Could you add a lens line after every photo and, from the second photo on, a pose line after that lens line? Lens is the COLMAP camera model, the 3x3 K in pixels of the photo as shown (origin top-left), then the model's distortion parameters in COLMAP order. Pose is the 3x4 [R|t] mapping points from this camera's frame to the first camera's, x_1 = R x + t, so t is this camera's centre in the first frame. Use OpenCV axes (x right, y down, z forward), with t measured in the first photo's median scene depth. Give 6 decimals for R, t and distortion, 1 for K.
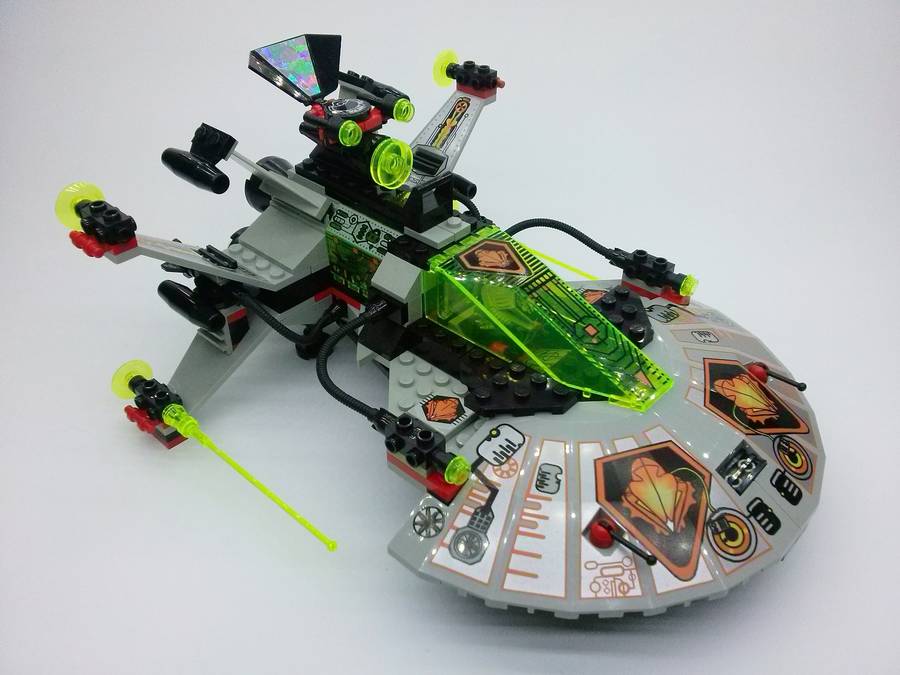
lens RADIAL K [[810.8, 0, 444.7], [0, 810.8, 335.8], [0, 0, 1]] dist [0.141636, -0.510897]
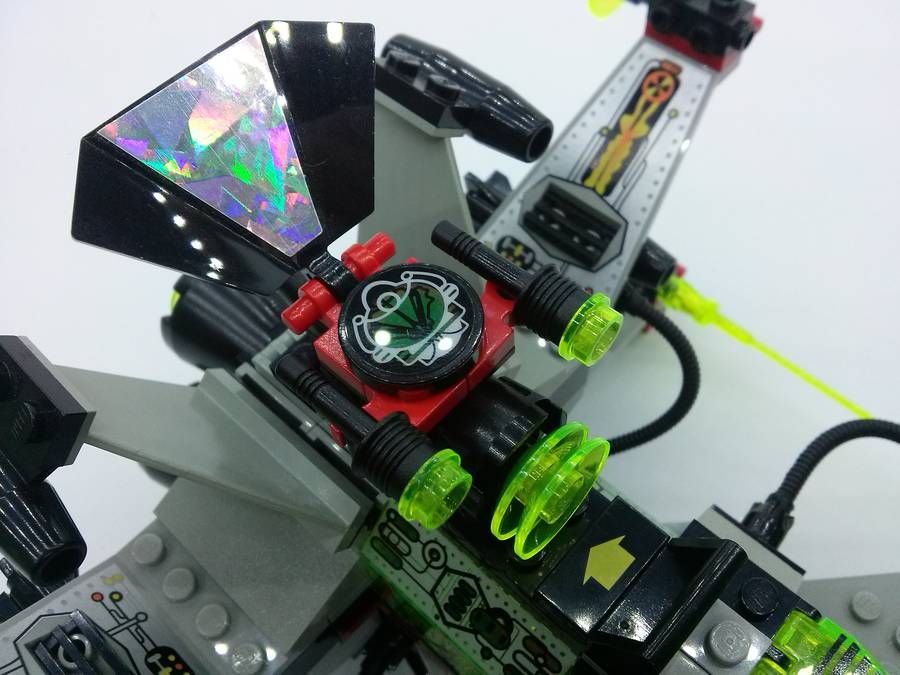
lens RADIAL K [[833.5, 0, 450.0], [0, 833.5, 337.5], [0, 0, 1]] dist [0.091654, -0.296830]
pose [[0.999417, -0.023878, -0.024404, -0.116562], [0.030757, 0.939947, 0.339933, -0.465428], [0.014822, -0.340485, 0.940133, 0.841151]]
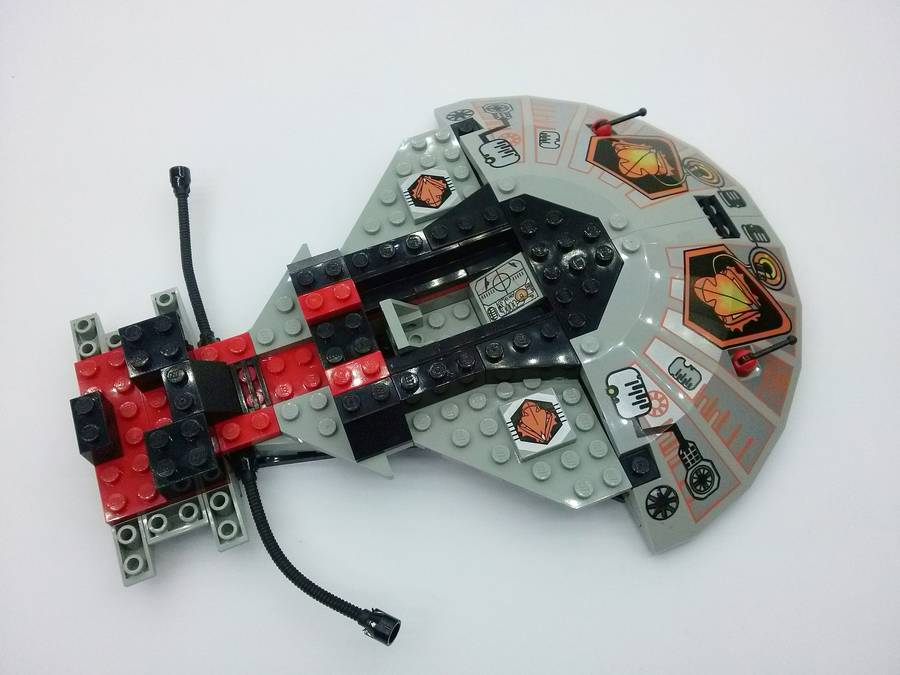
lens RADIAL K [[817.5, 0, 450.0], [0, 817.5, 337.5], [0, 0, 1]] dist [0.087510, -0.268888]
pose [[0.428026, -0.808854, 0.403175, -0.348988], [0.546790, 0.586961, 0.597075, -0.582578], [-0.719594, -0.035112, 0.693507, 0.500901]]
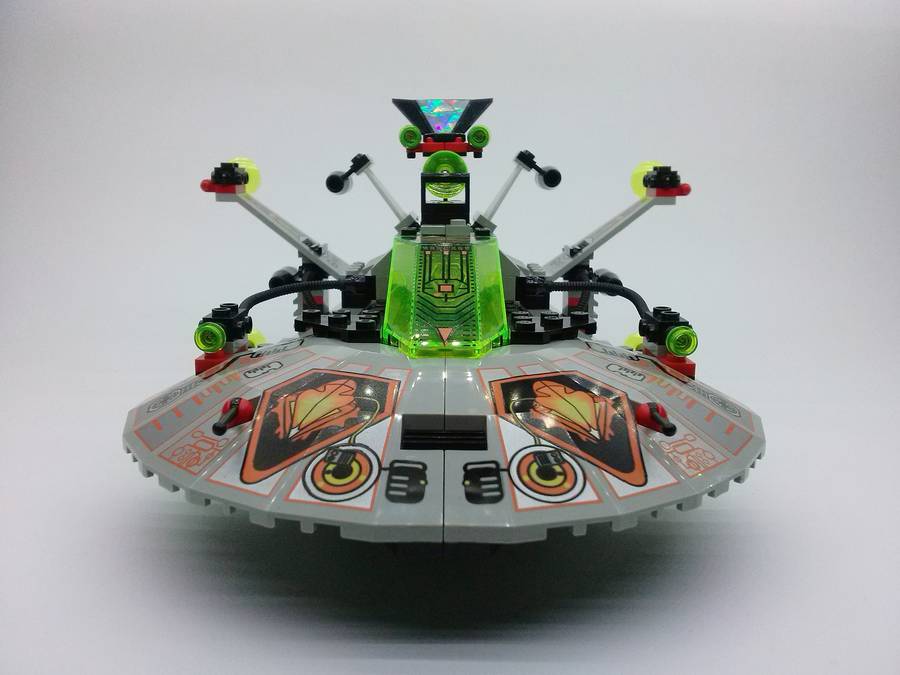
lens RADIAL K [[817.5, 0, 450.0], [0, 817.5, 337.5], [0, 0, 1]] dist [0.087510, -0.268888]
pose [[0.684944, 0.159275, -0.710973, 0.853276], [-0.452697, 0.857632, -0.243993, 0.260674], [0.570891, 0.488977, 0.659534, 0.504559]]
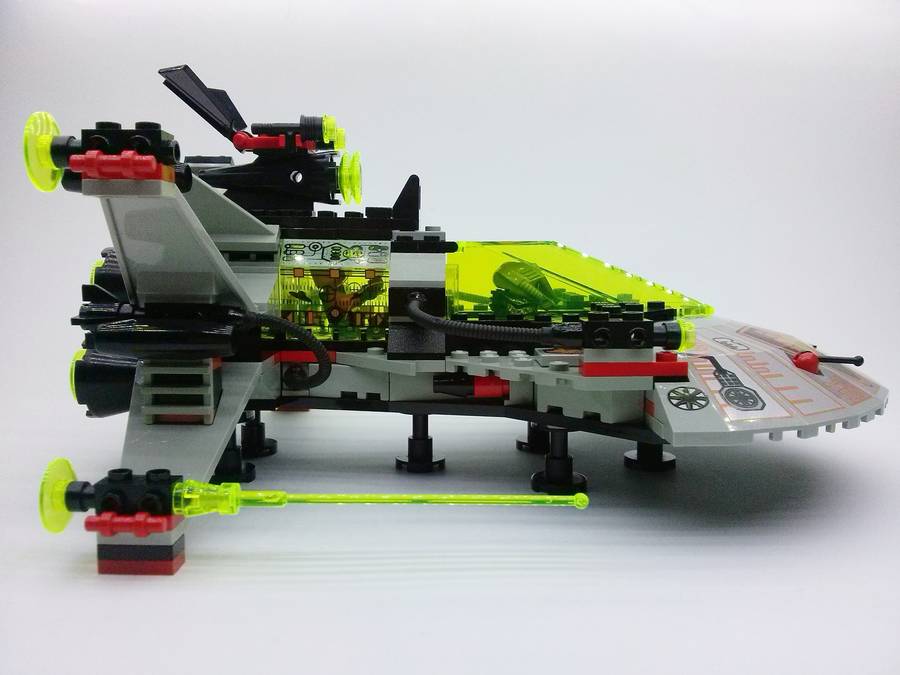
lens RADIAL K [[817.5, 0, 450.0], [0, 817.5, 337.5], [0, 0, 1]] dist [0.087510, -0.268888]
pose [[0.719577, -0.058506, 0.691944, -0.756450], [0.406366, 0.843488, -0.351275, 0.363139], [-0.563095, 0.533952, 0.630729, 0.554461]]
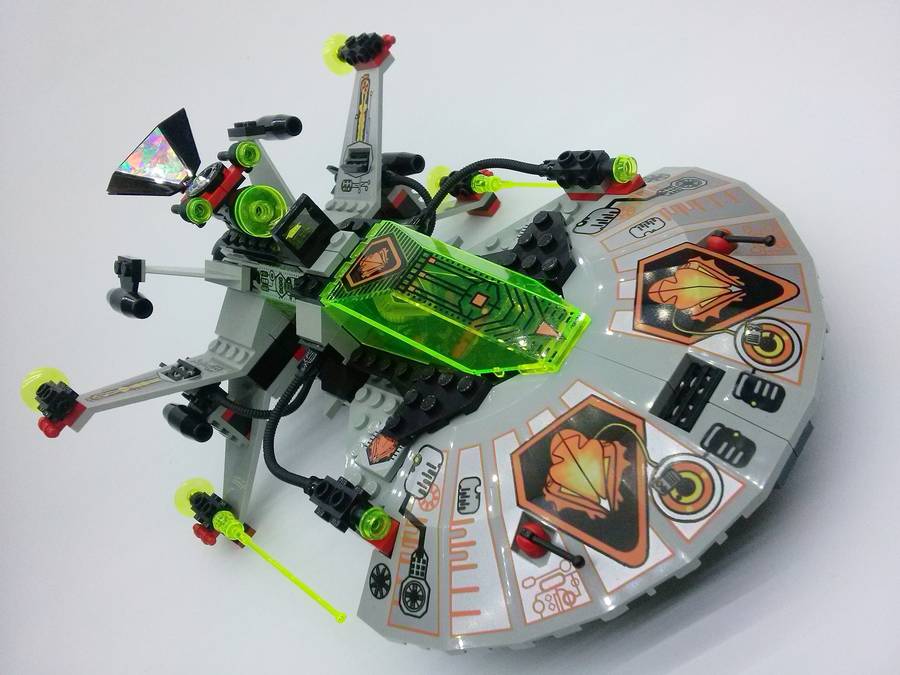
lens RADIAL K [[801.9, 0, 449.4], [0, 801.9, 346.6], [0, 0, 1]] dist [0.001189, -0.006845]
pose [[0.836948, -0.401562, -0.371842, 0.476508], [0.439094, 0.898255, 0.018271, 0.007721], [0.326672, -0.178565, 0.928116, 0.223285]]
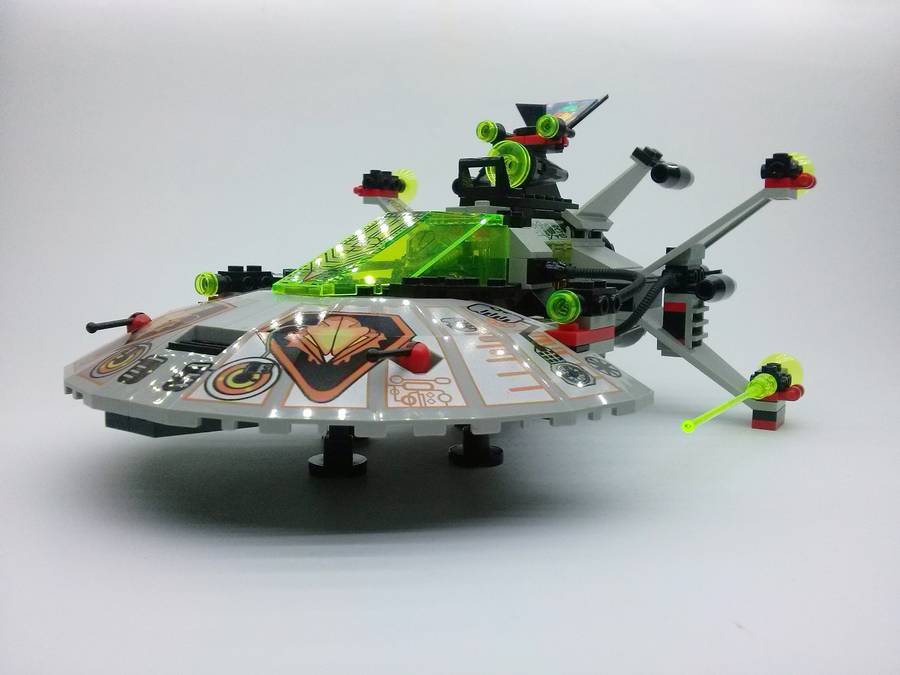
lens RADIAL K [[810.8, 0, 444.7], [0, 810.8, 335.8], [0, 0, 1]] dist [0.141636, -0.510897]
pose [[0.174686, 0.129234, -0.976106, 1.171138], [-0.610408, 0.792075, -0.004371, 0.021863], [0.772585, 0.596586, 0.217250, 1.007443]]
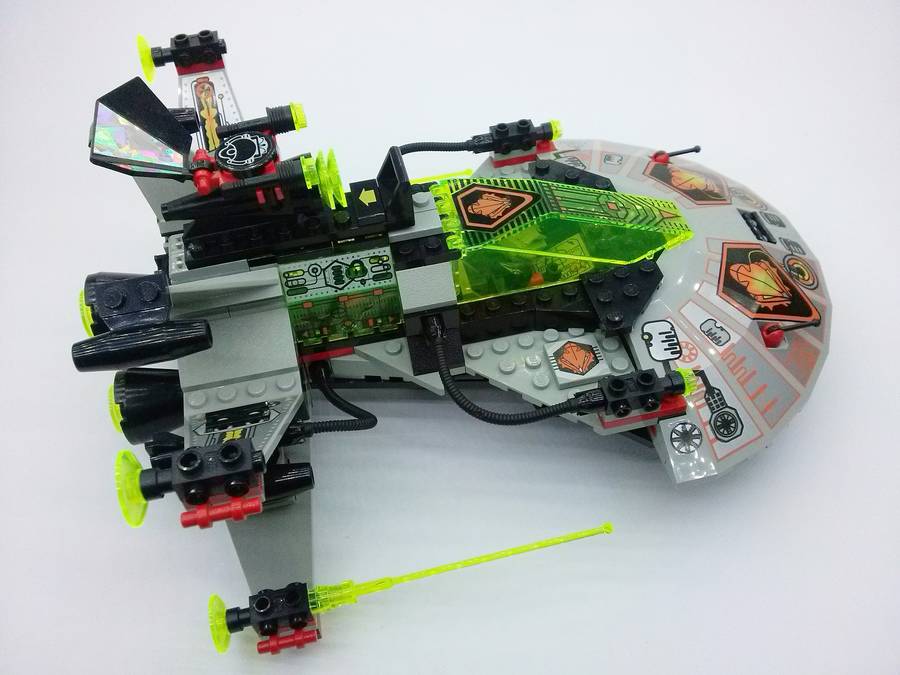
lens RADIAL K [[819.1, 0, 447.3], [0, 819.1, 346.0], [0, 0, 1]] dist [0.103795, -0.352610]
pose [[0.559158, -0.646414, 0.519126, -0.643896], [0.525329, 0.760665, 0.381338, -0.412385], [-0.641383, 0.059484, 0.764911, 0.370597]]
